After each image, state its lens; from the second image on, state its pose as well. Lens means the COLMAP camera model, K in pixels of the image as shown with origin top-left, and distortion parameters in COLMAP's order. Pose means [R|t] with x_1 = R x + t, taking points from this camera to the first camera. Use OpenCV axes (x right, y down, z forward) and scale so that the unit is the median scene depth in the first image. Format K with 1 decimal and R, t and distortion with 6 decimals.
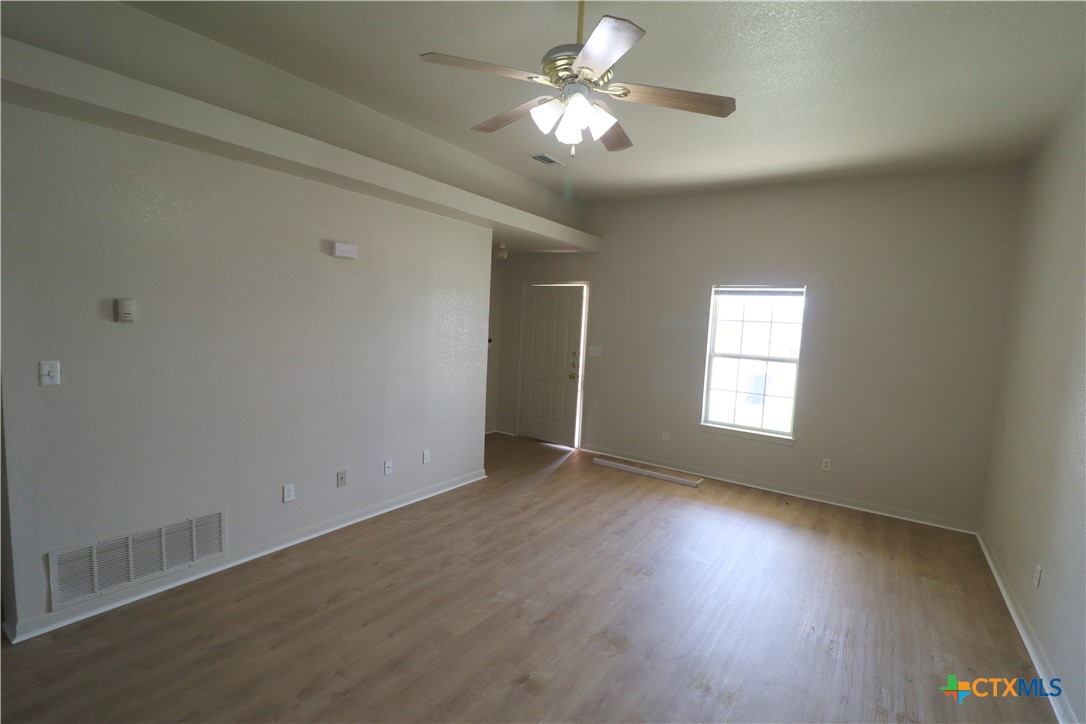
lens RADIAL K [[502.0, 0, 550.8], [0, 502.0, 363.0], [0, 0, 1]] dist [-0.013791, -0.000584]
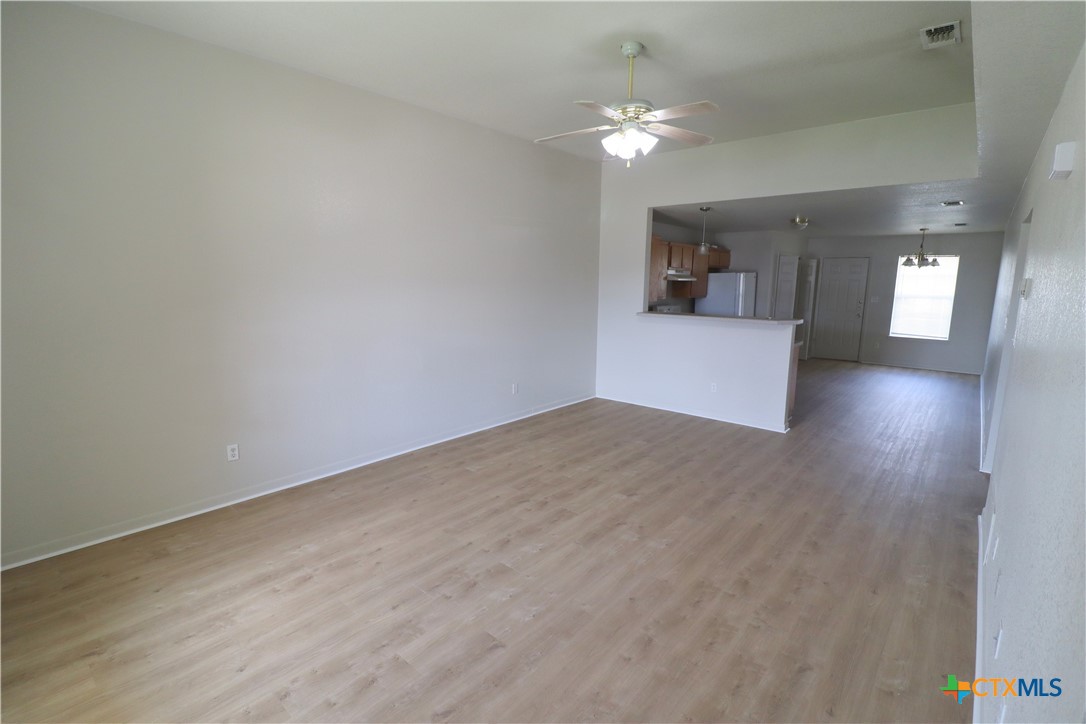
lens RADIAL K [[502.0, 0, 550.8], [0, 502.0, 363.0], [0, 0, 1]] dist [-0.013791, -0.000584]
pose [[-0.990661, -0.079172, 0.111005, 0.037367], [-0.047670, 0.963880, 0.262036, -0.140860], [-0.127741, 0.254298, -0.958653, 1.709601]]
